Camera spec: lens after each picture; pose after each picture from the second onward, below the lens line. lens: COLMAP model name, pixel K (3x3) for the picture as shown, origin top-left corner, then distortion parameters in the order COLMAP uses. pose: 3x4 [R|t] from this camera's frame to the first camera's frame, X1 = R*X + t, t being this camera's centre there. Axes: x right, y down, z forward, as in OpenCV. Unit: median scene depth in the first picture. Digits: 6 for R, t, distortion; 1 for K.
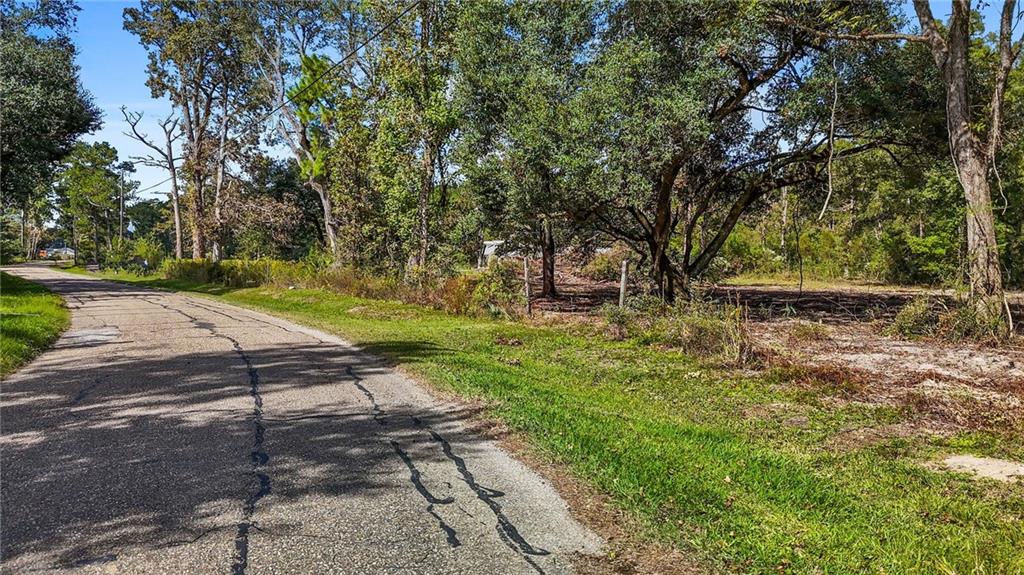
lens RADIAL K [[759.4, 0, 512.8], [0, 759.4, 287.8], [0, 0, 1]] dist [0.003715, 0.001582]
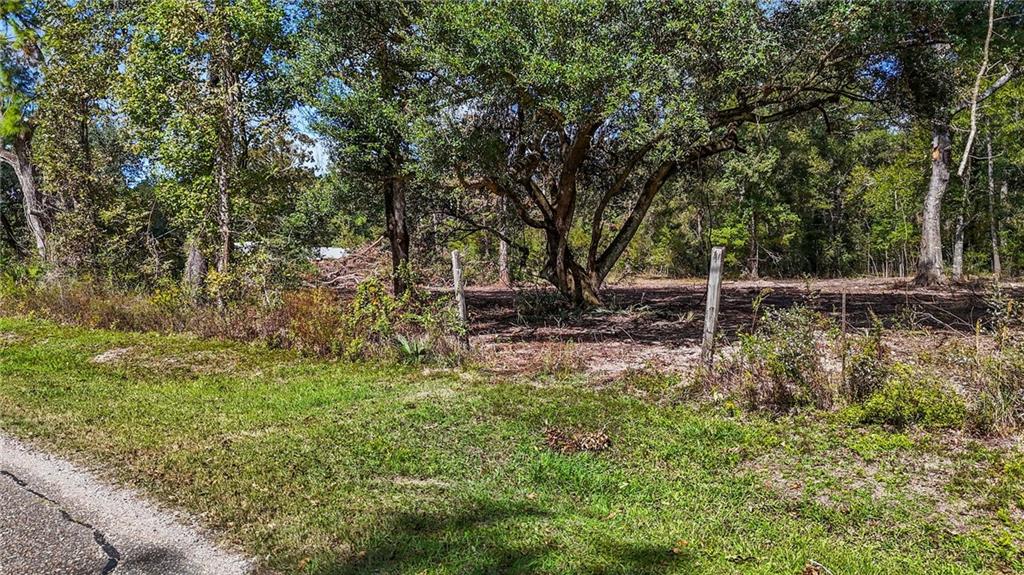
lens RADIAL K [[759.4, 0, 510.7], [0, 759.4, 283.8], [0, 0, 1]] dist [0.003715, 0.001582]
pose [[0.942510, -0.036488, 0.332181, -0.096874], [0.039184, 0.999231, -0.001418, -0.008803], [-0.331874, 0.014352, 0.943214, 0.328580]]
